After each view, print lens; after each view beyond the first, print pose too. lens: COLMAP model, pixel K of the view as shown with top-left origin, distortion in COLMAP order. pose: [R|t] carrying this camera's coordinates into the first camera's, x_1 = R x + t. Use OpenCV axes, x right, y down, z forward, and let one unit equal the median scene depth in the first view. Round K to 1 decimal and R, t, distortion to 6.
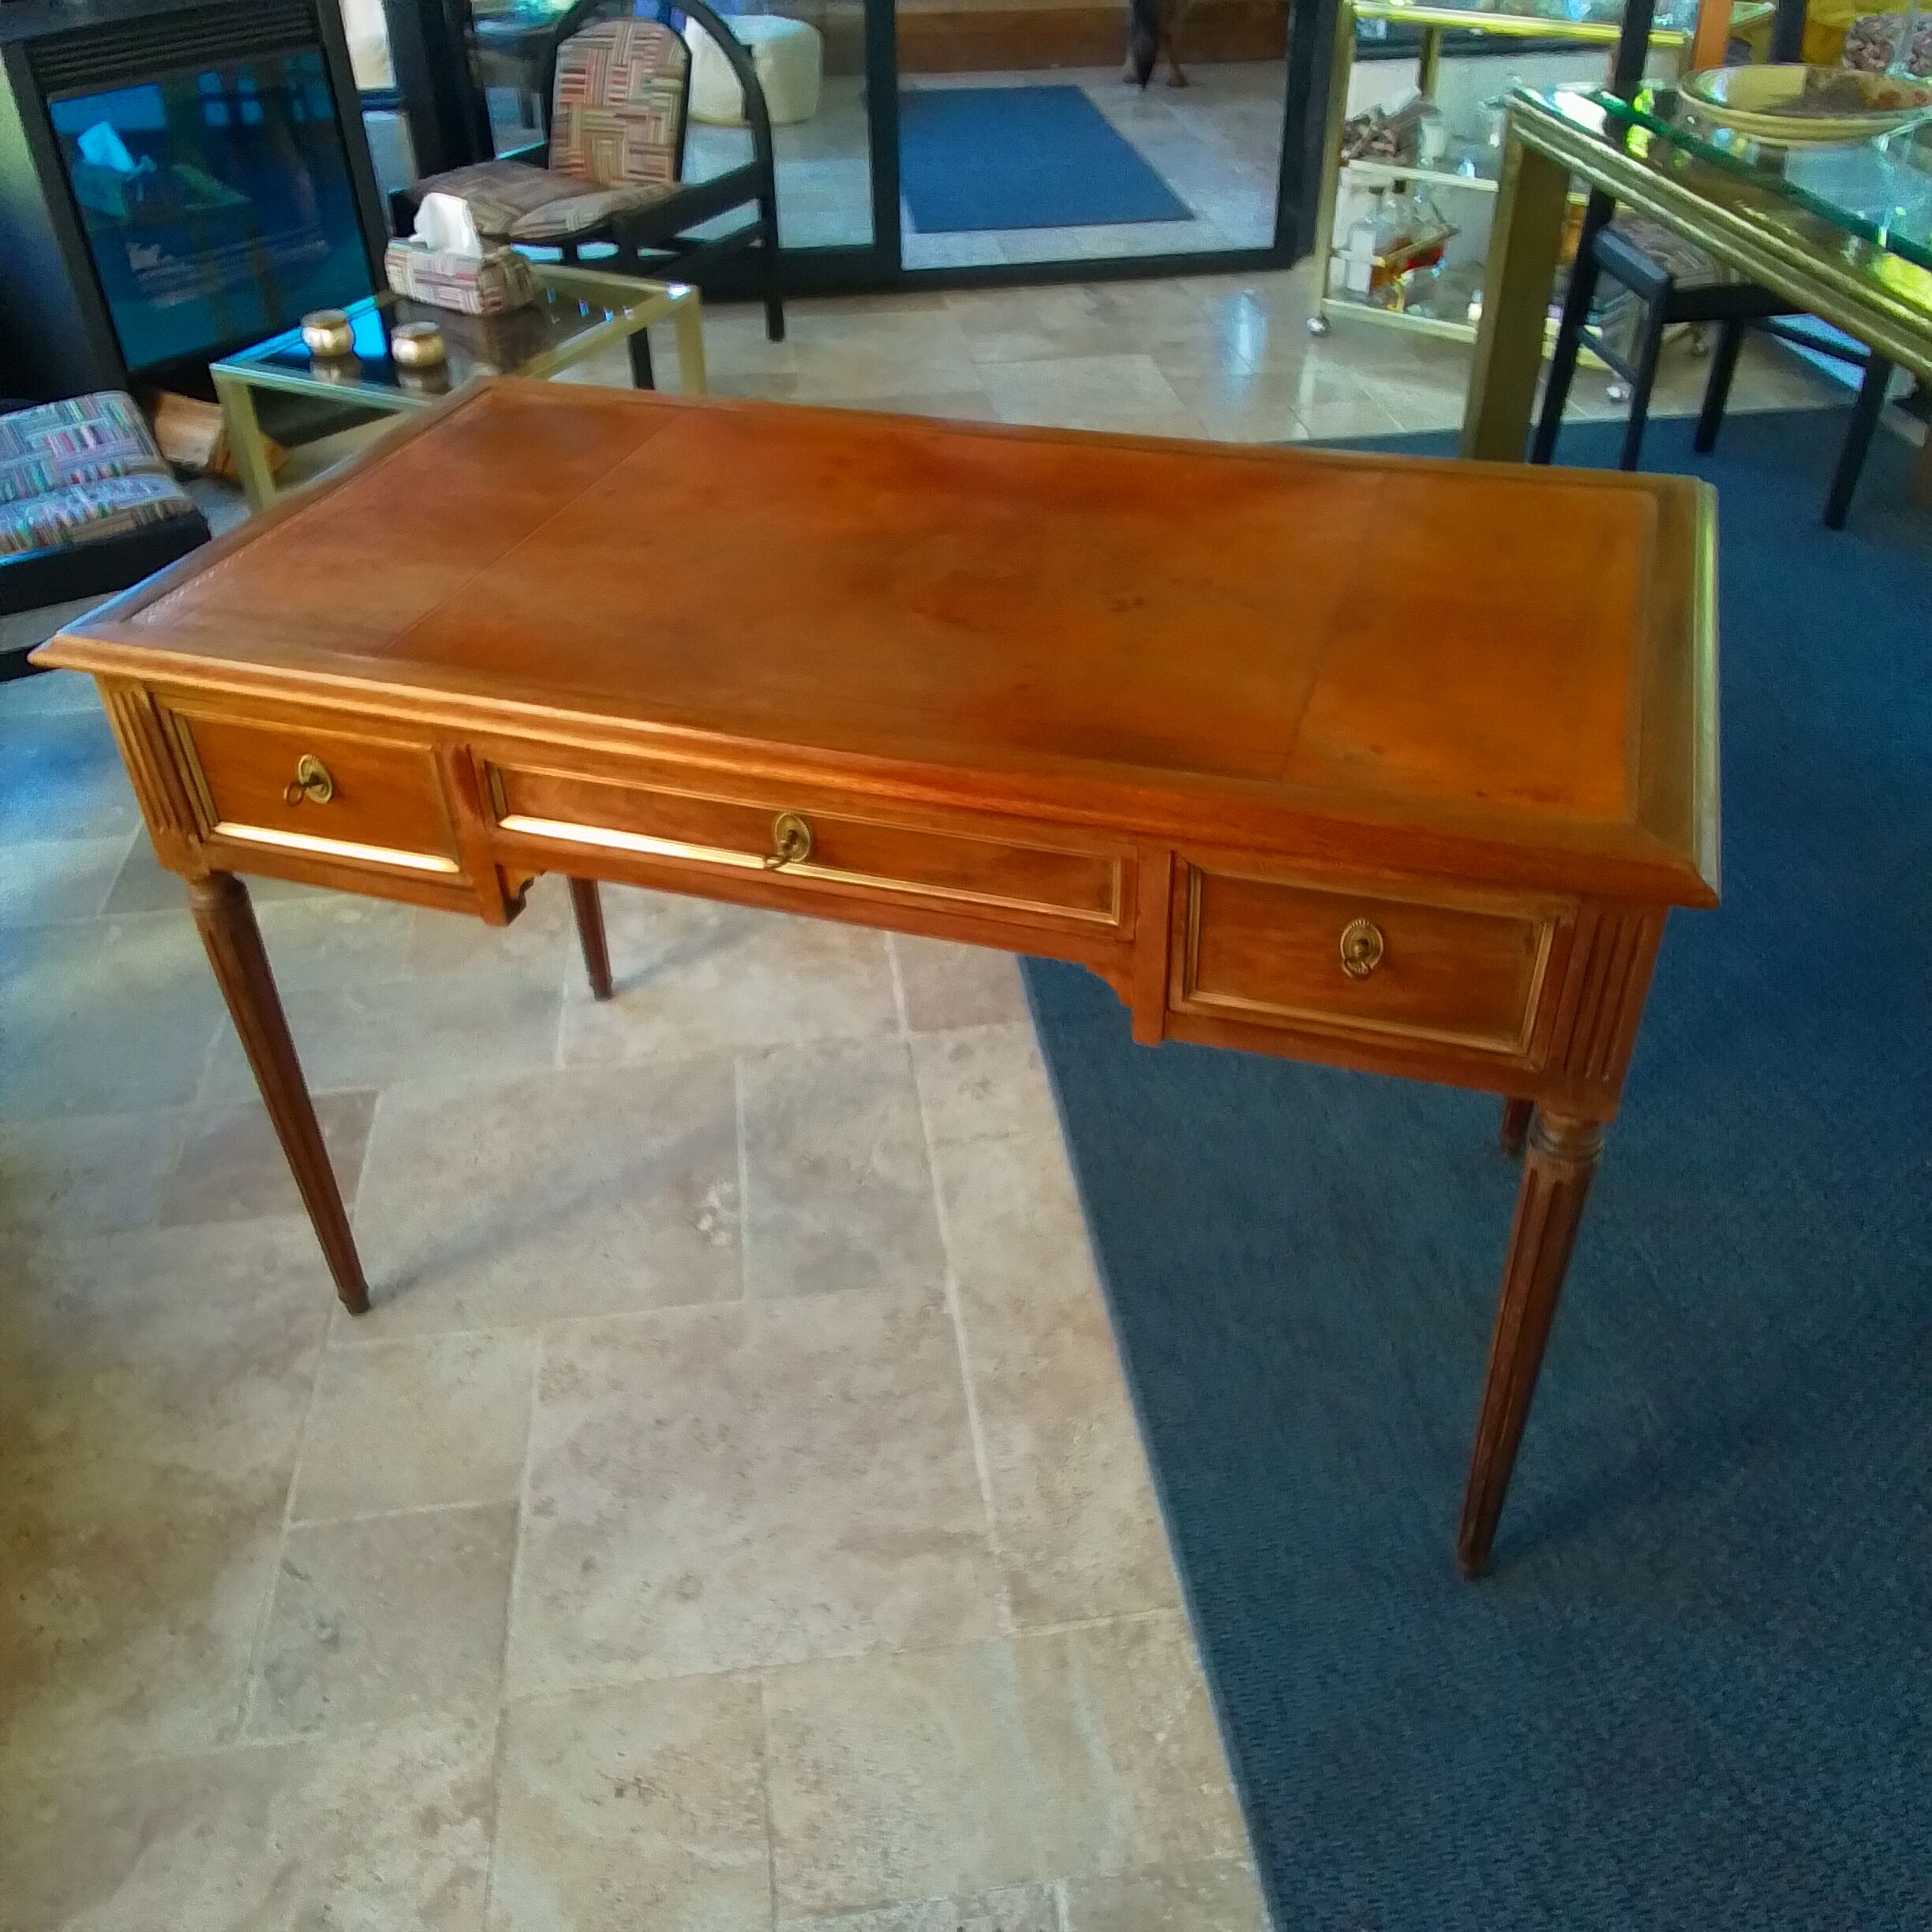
lens RADIAL K [[1780.8, 0, 960.8], [0, 1780.8, 962.0], [0, 0, 1]] dist [0.069904, -0.073536]
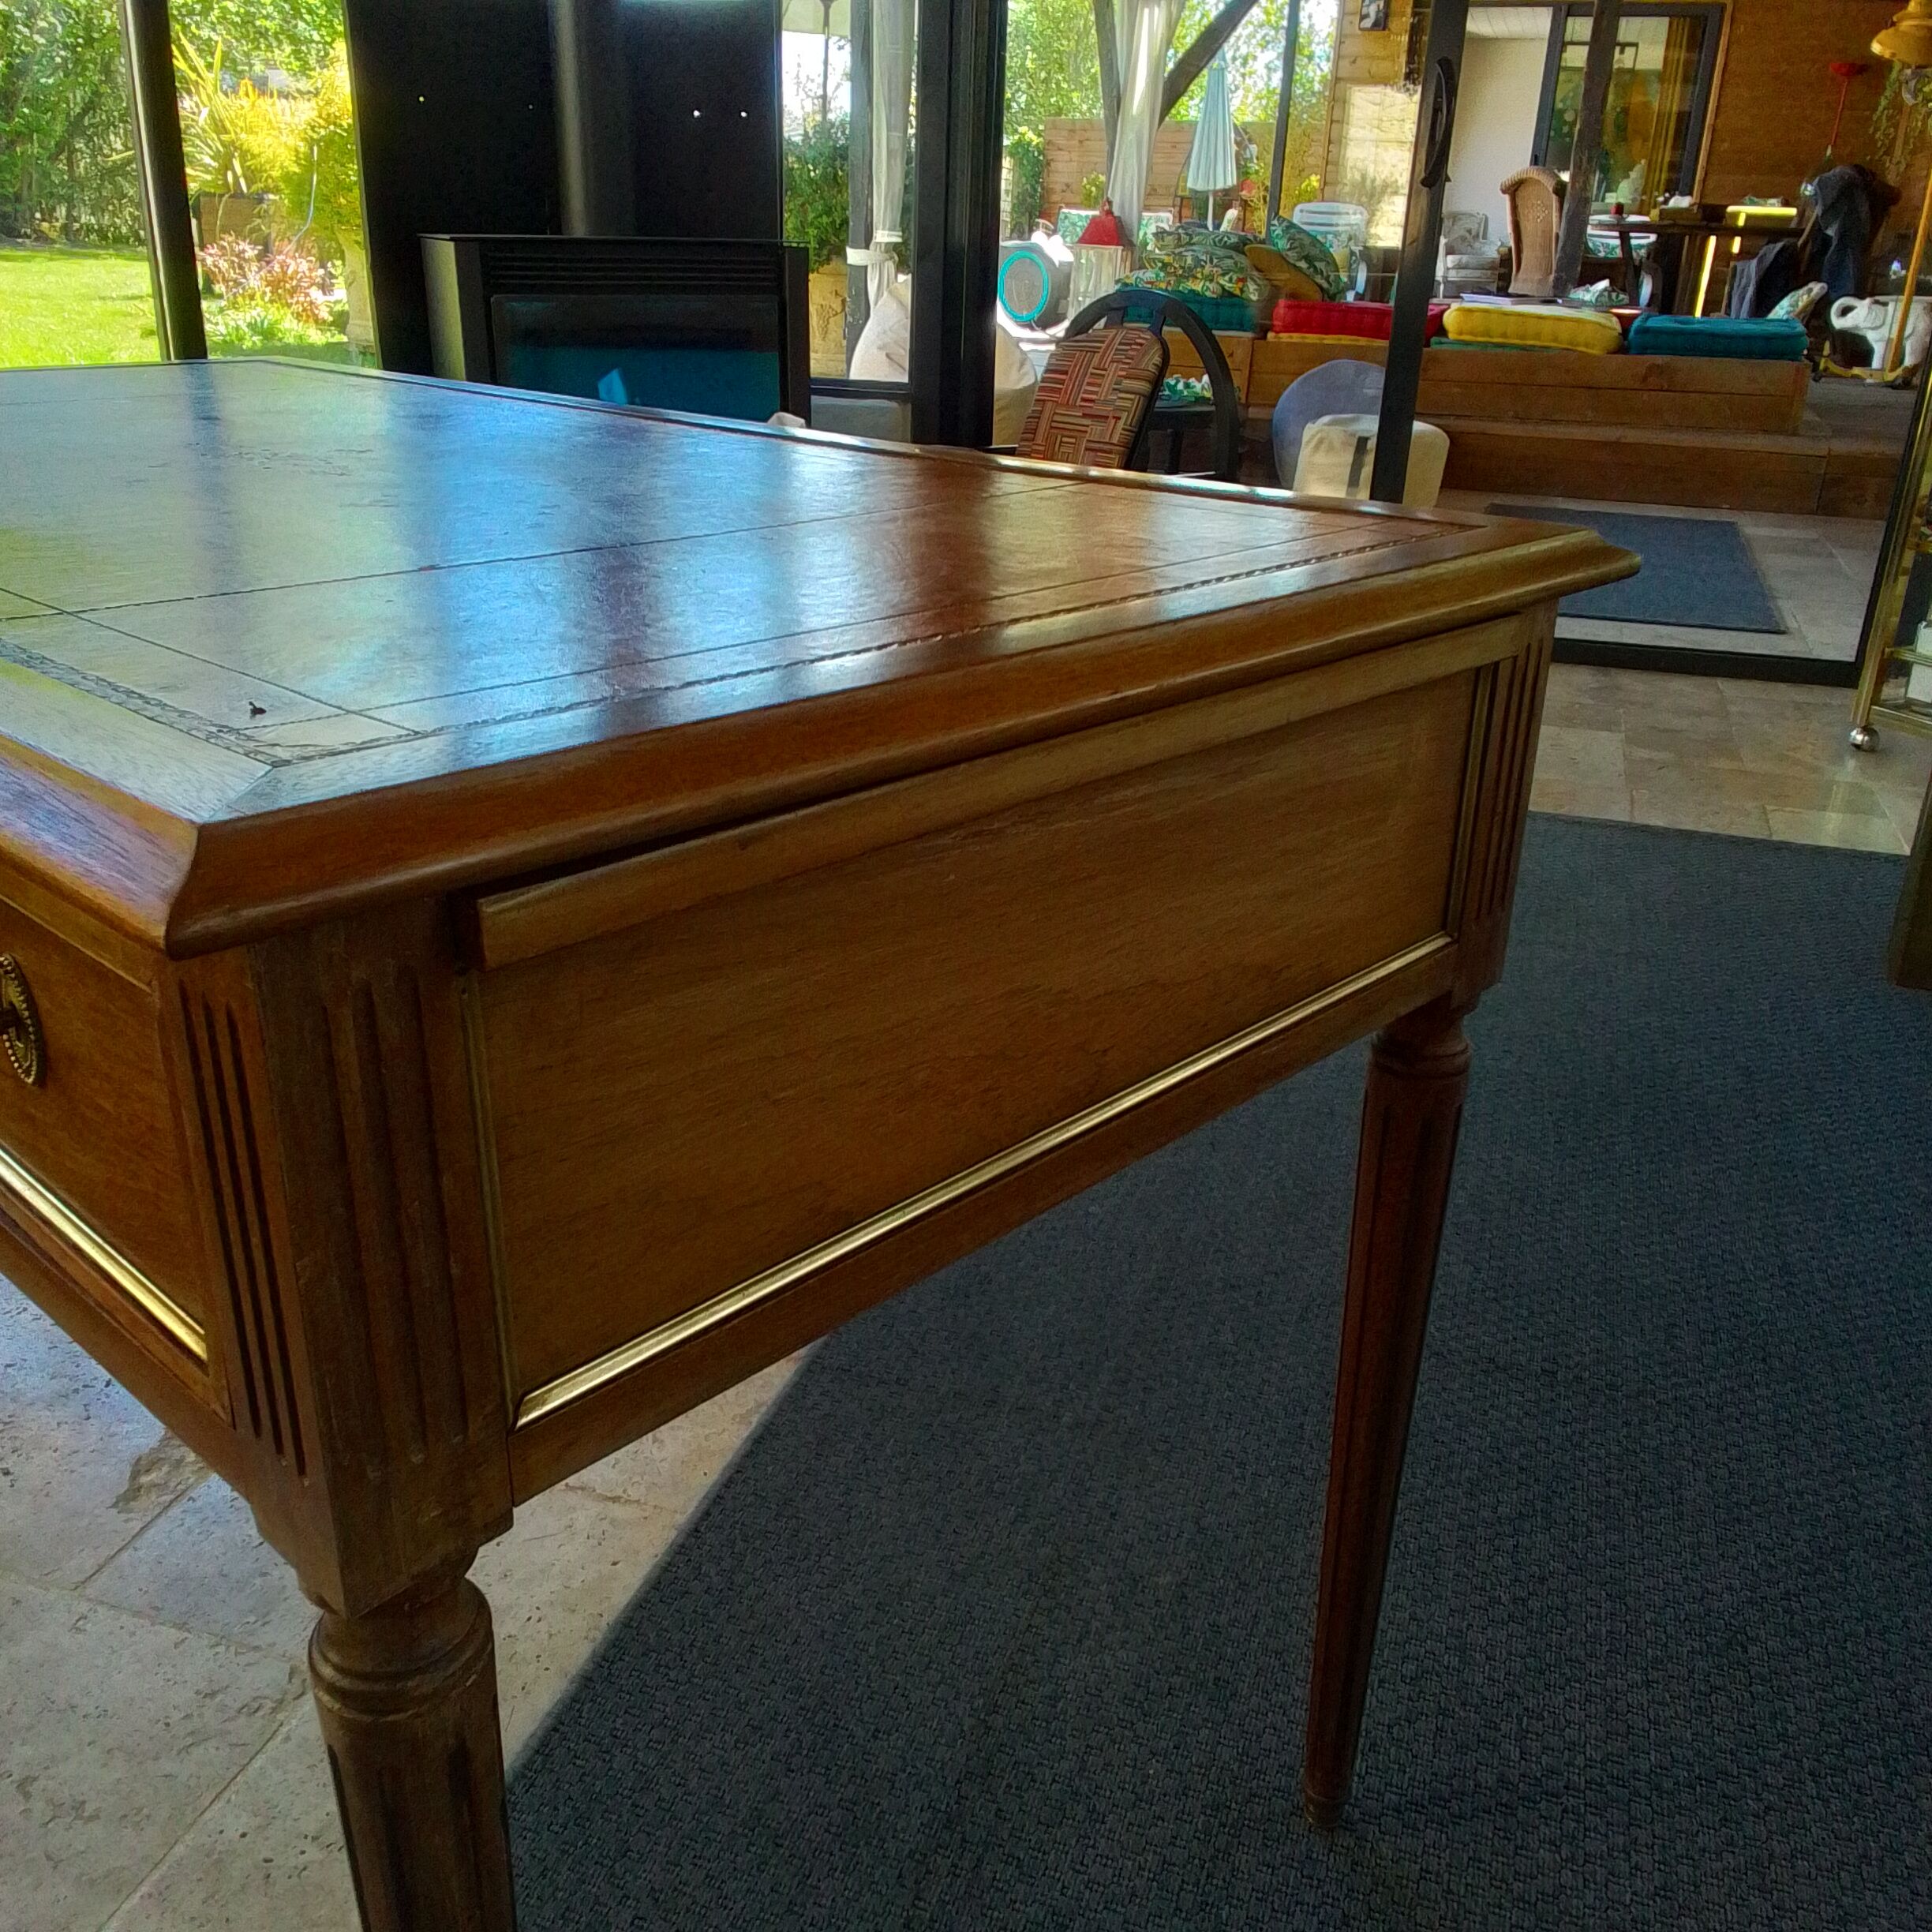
lens RADIAL K [[1780.8, 0, 960.8], [0, 1780.8, 962.0], [0, 0, 1]] dist [0.069904, -0.073536]
pose [[0.901130, 0.205641, -0.381676, 0.377498], [-0.290349, 0.940022, -0.179041, -0.007258], [0.321966, 0.272159, 0.906790, 0.407004]]
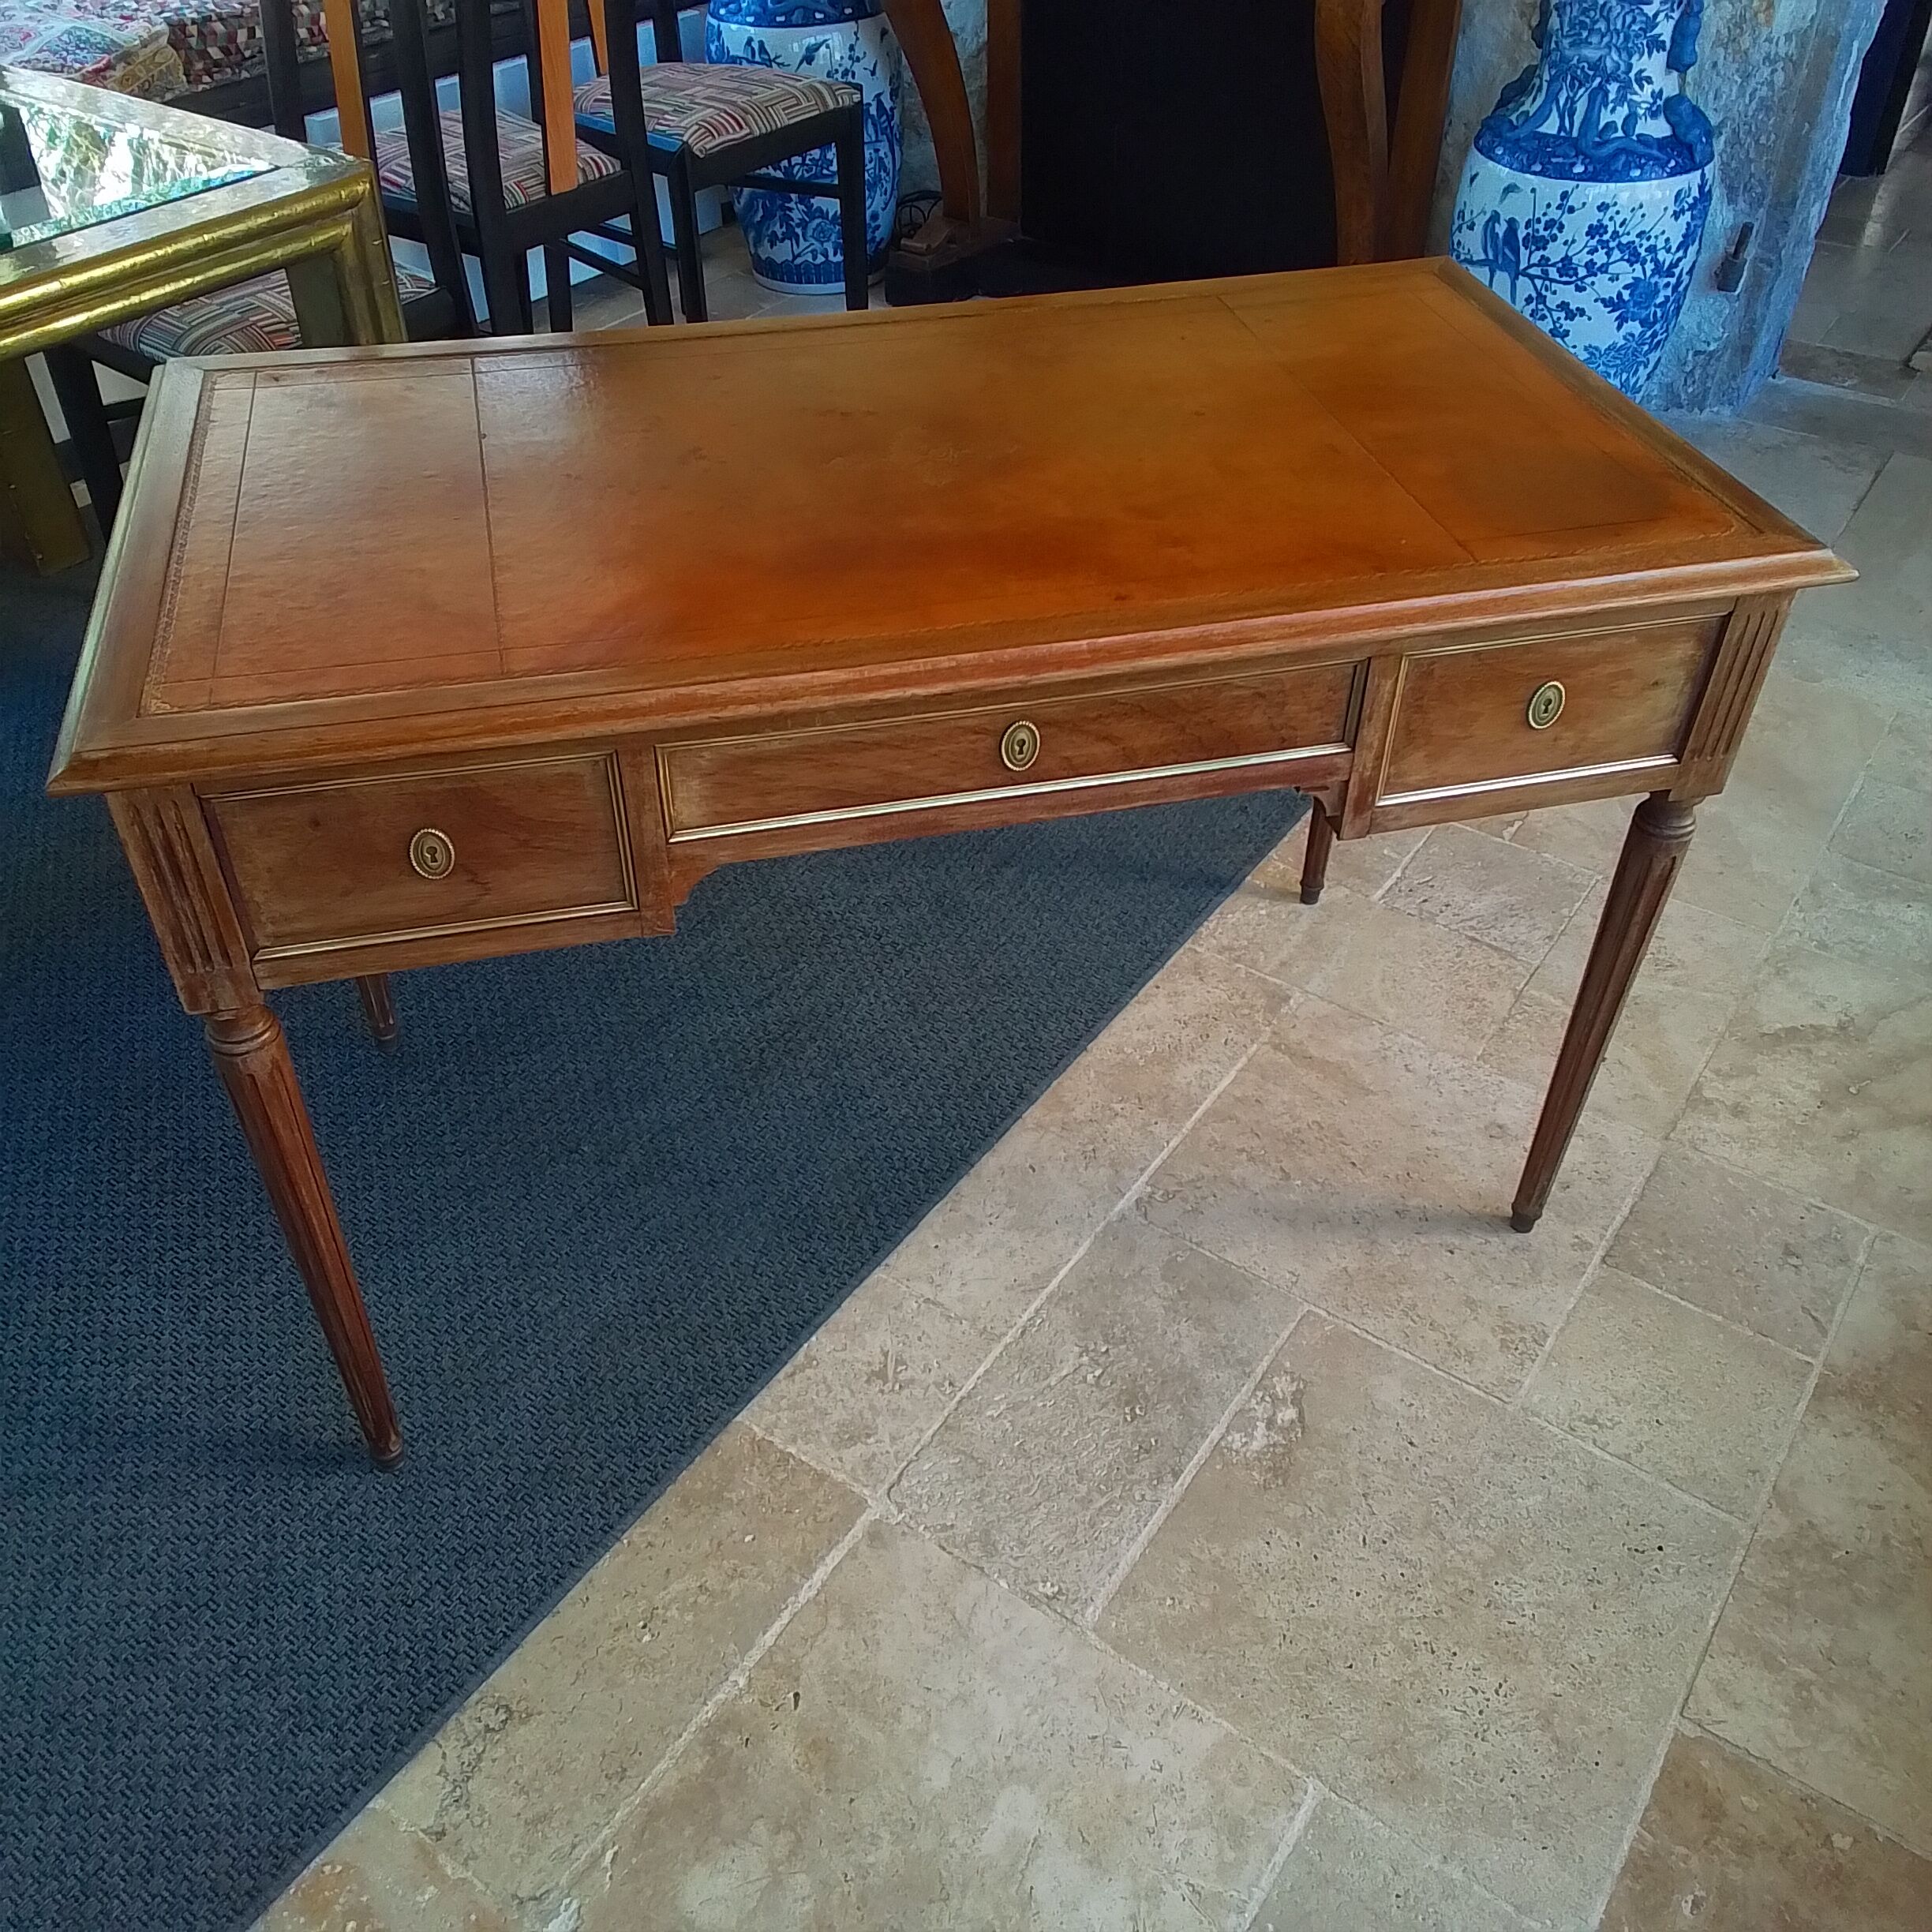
lens RADIAL K [[1780.8, 0, 960.8], [0, 1780.8, 962.0], [0, 0, 1]] dist [0.069904, -0.073536]
pose [[-0.741570, -0.419688, 0.523388, -0.390892], [0.404341, 0.342932, 0.847883, -0.724013], [-0.535333, 0.840393, -0.084611, 0.995367]]
